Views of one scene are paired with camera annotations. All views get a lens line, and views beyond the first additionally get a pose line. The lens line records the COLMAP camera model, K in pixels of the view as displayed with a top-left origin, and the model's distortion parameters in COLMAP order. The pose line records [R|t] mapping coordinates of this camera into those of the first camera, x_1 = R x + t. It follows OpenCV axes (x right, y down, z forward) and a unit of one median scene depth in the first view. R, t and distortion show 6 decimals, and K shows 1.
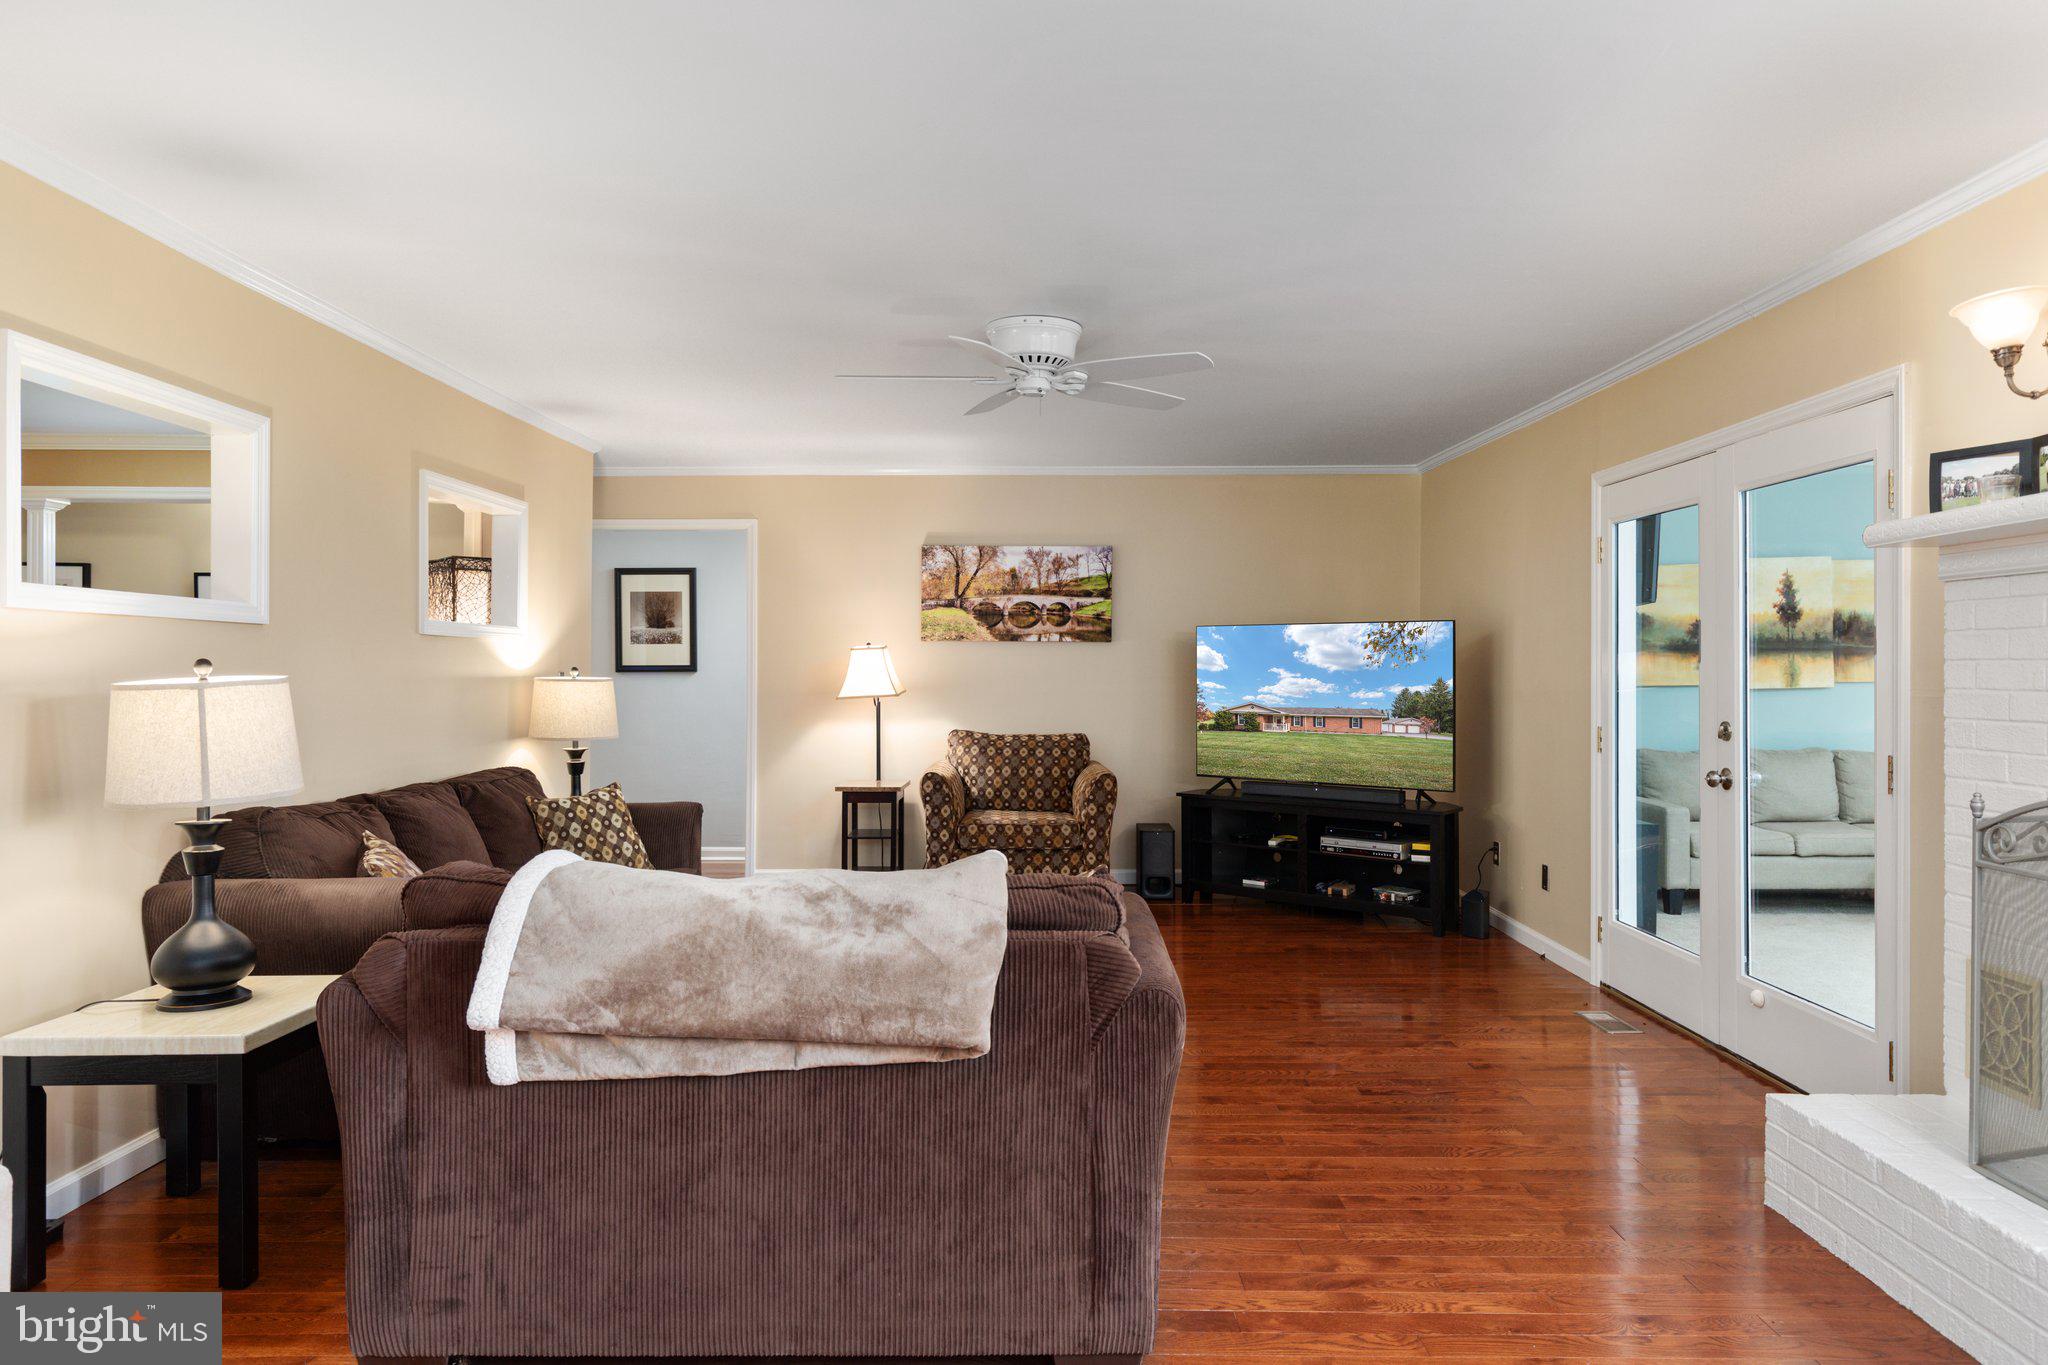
lens RADIAL K [[1314.3, 0, 1025.7], [0, 1314.3, 670.9], [0, 0, 1]] dist [0.008101, -0.000192]
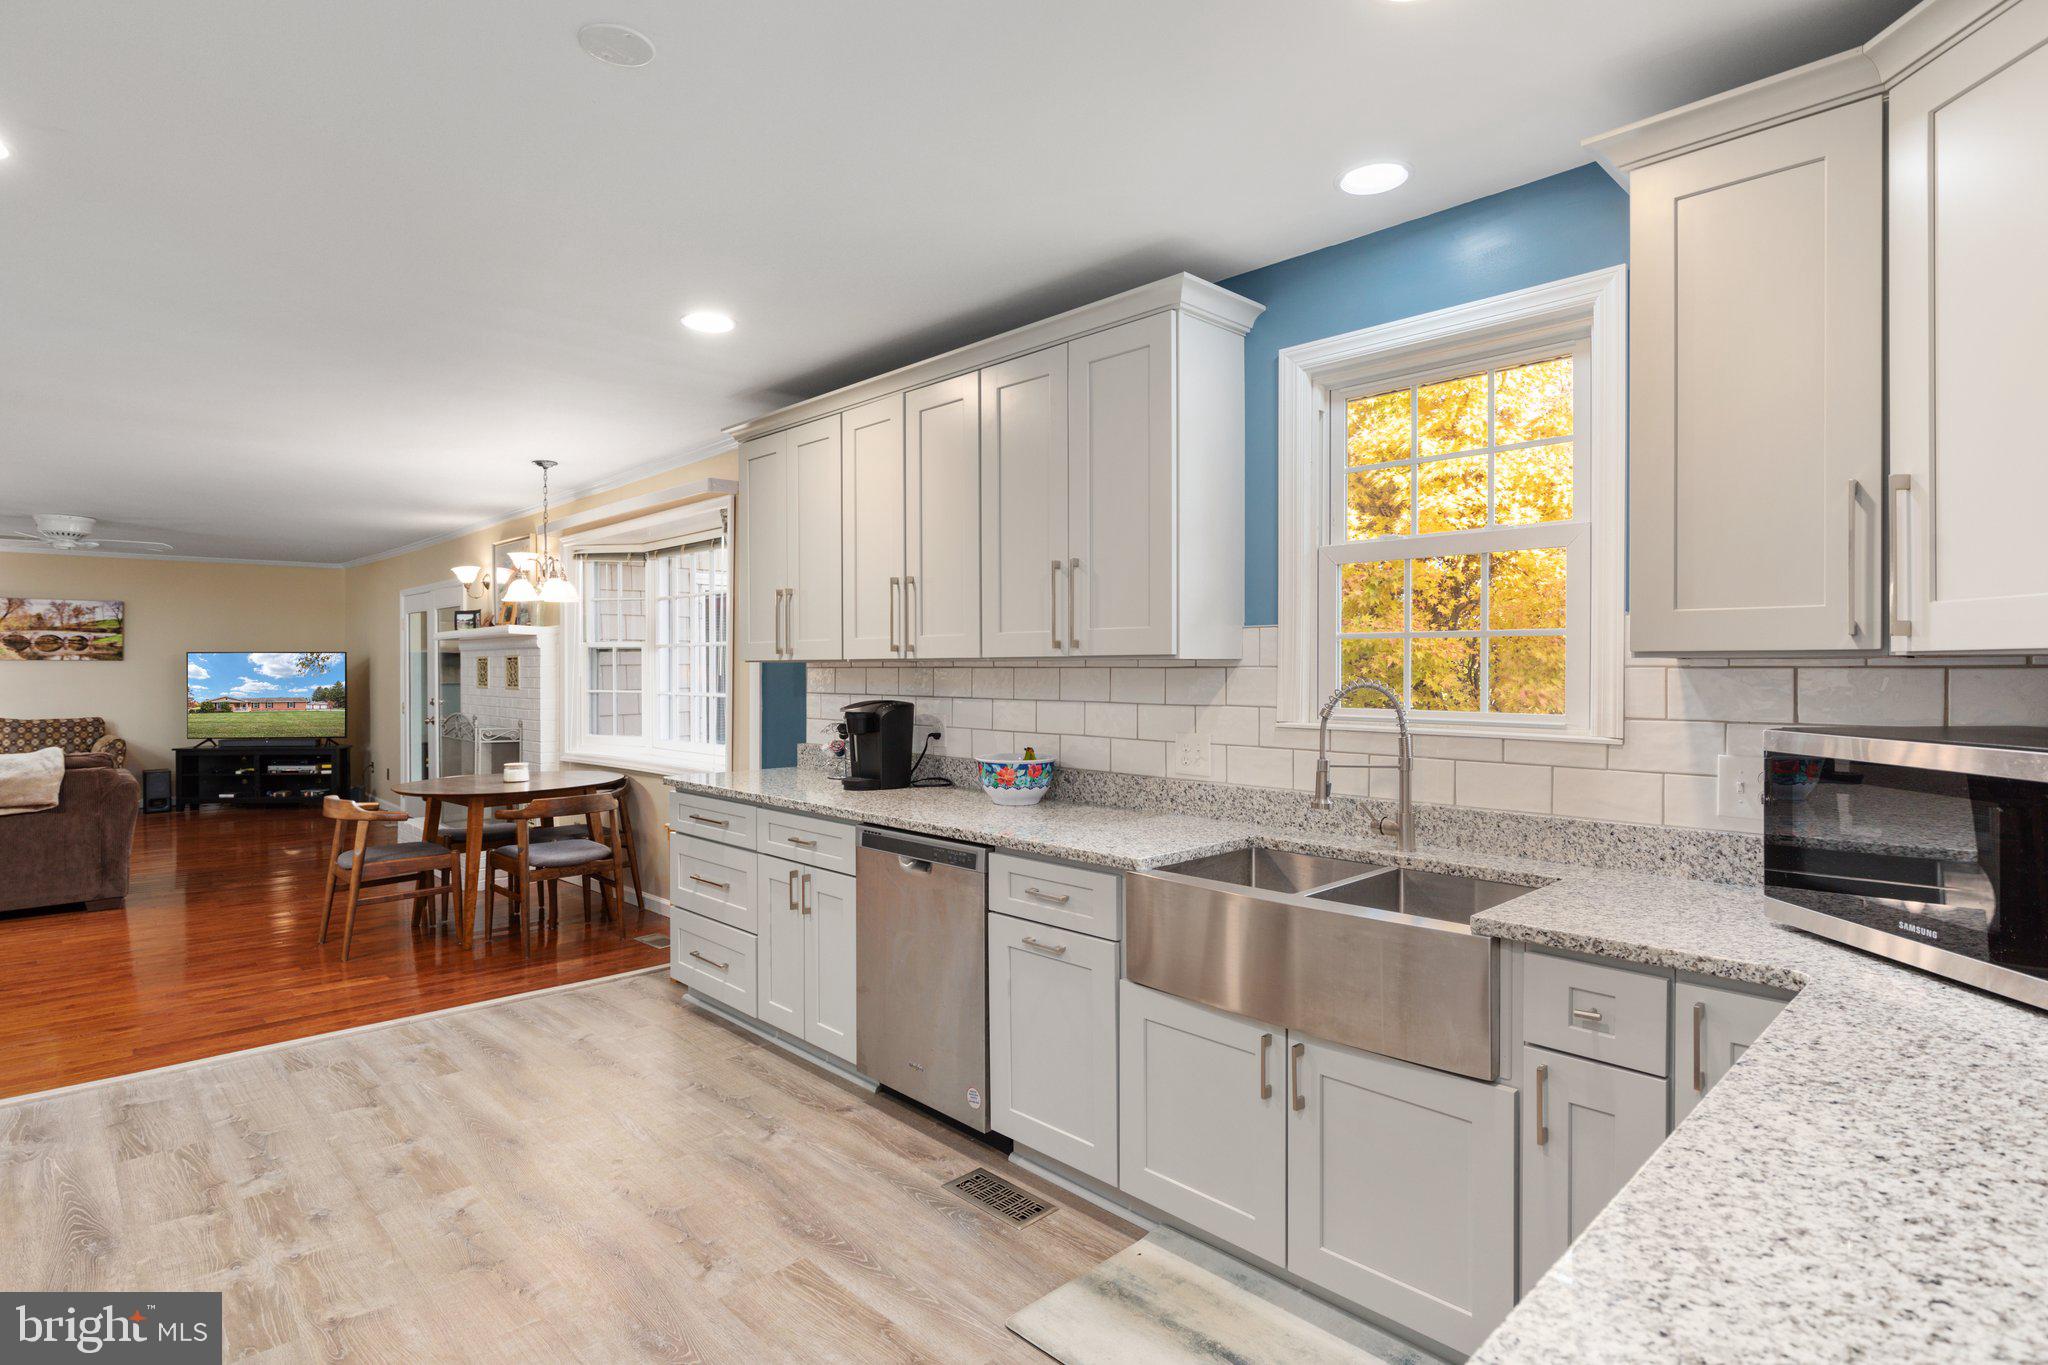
lens RADIAL K [[1040.0, 0, 1024.5], [0, 1040.0, 671.7], [0, 0, 1]] dist [0.000034, 0.000713]
pose [[0.719117, -0.005243, 0.694869, -0.029137], [0.002720, 0.999985, 0.004730, -0.012289], [-0.694884, -0.001512, 0.719120, -0.761327]]
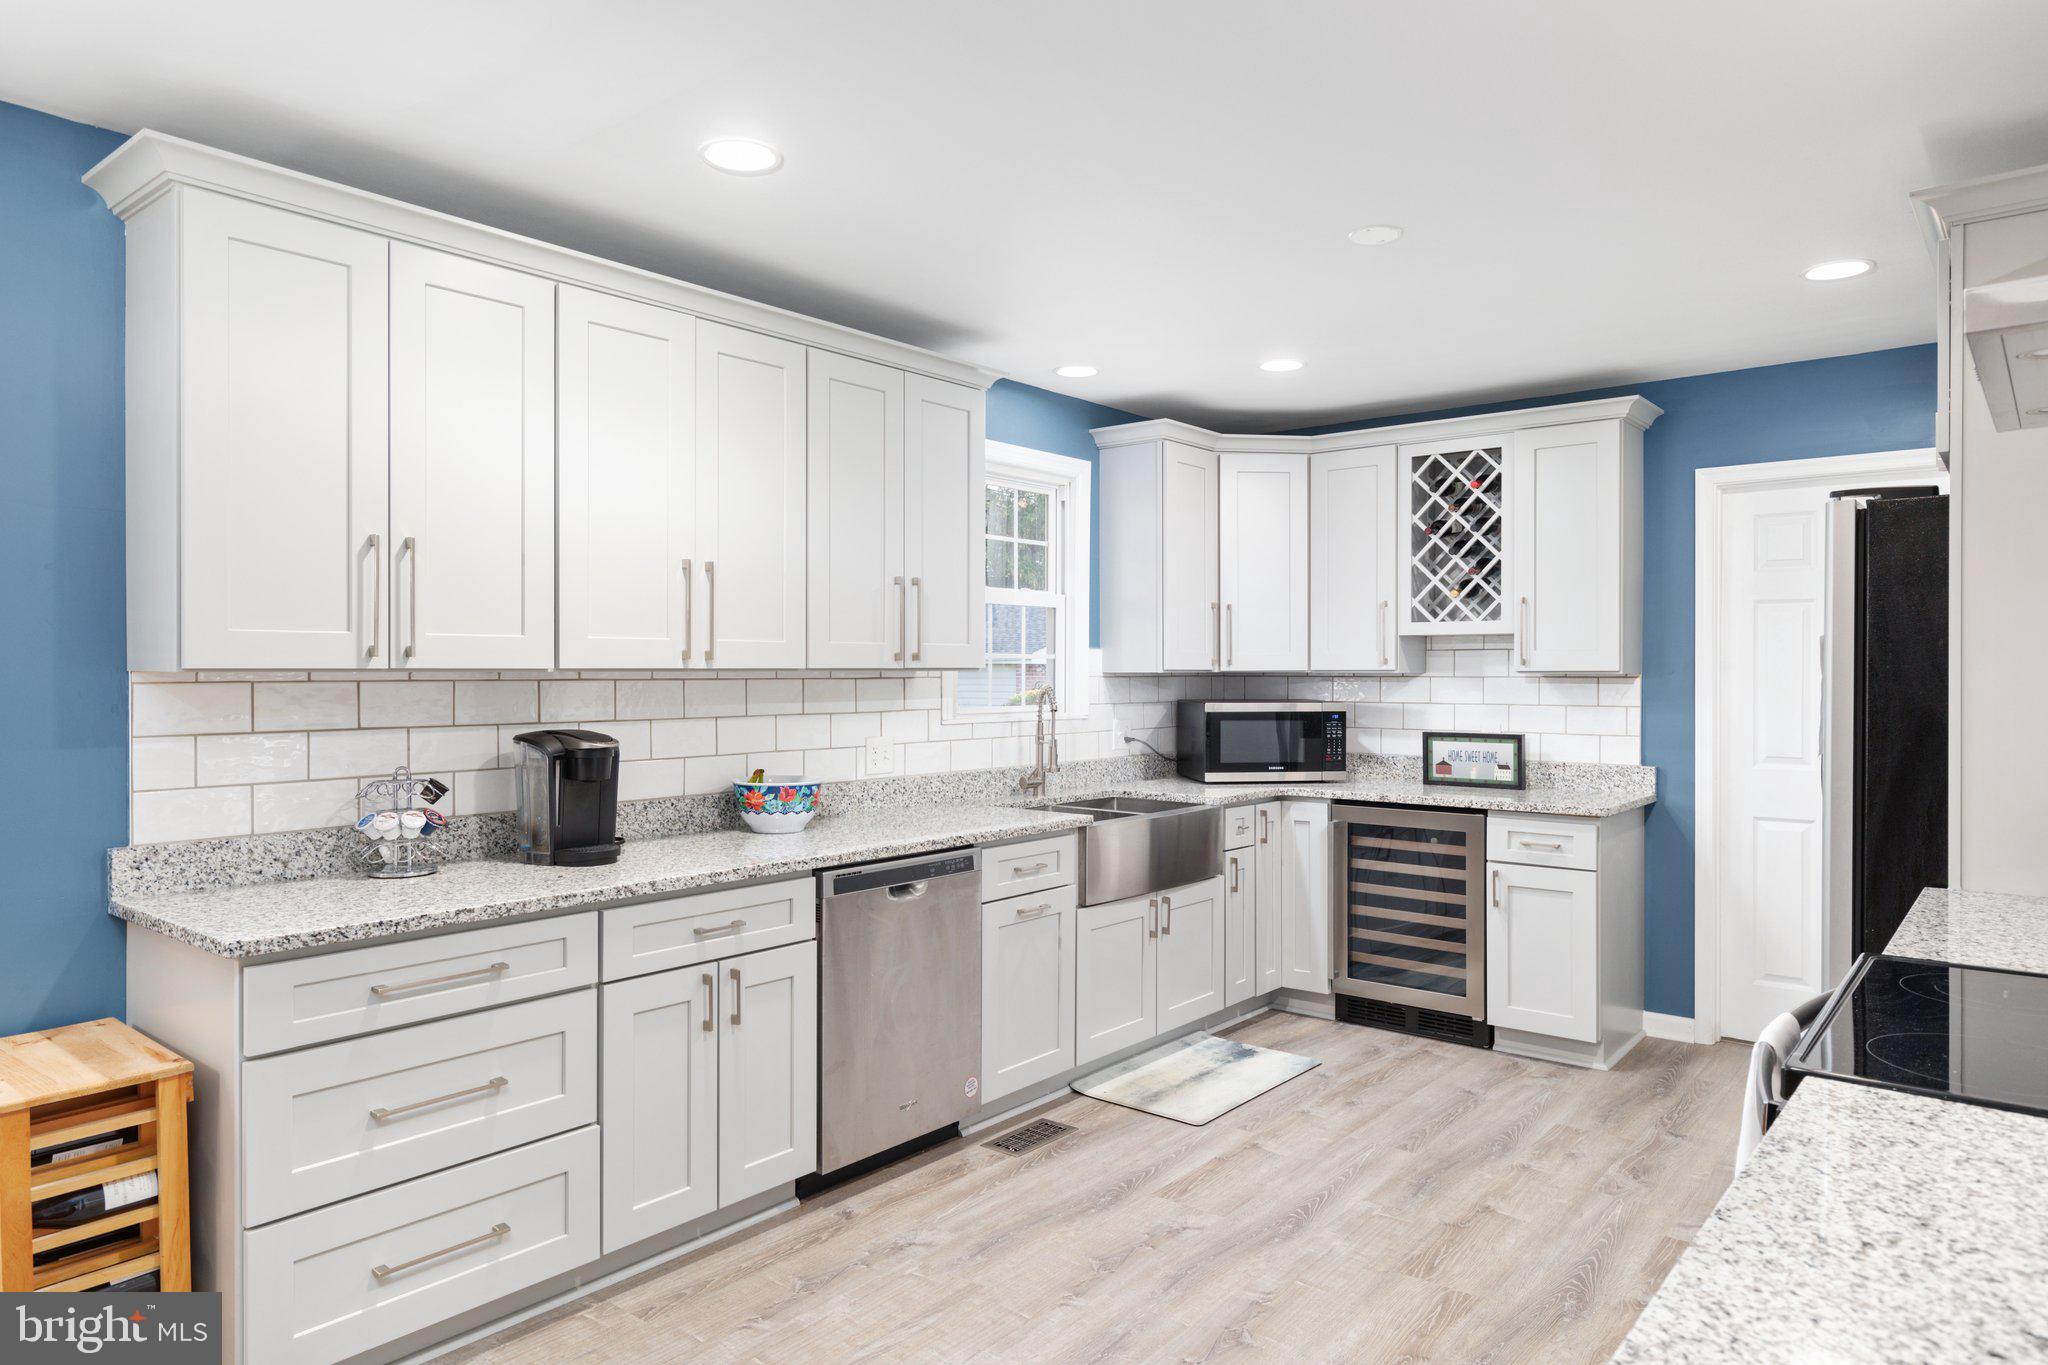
lens RADIAL K [[1260.9, 0, 1024.0], [0, 1260.9, 682.5], [0, 0, 1]] dist [0.000226, 0.000565]
pose [[-0.768909, -0.007578, 0.639313, -0.107593], [-0.000875, 0.999941, 0.010800, -0.016141], [-0.639357, 0.007745, -0.768871, -0.091385]]
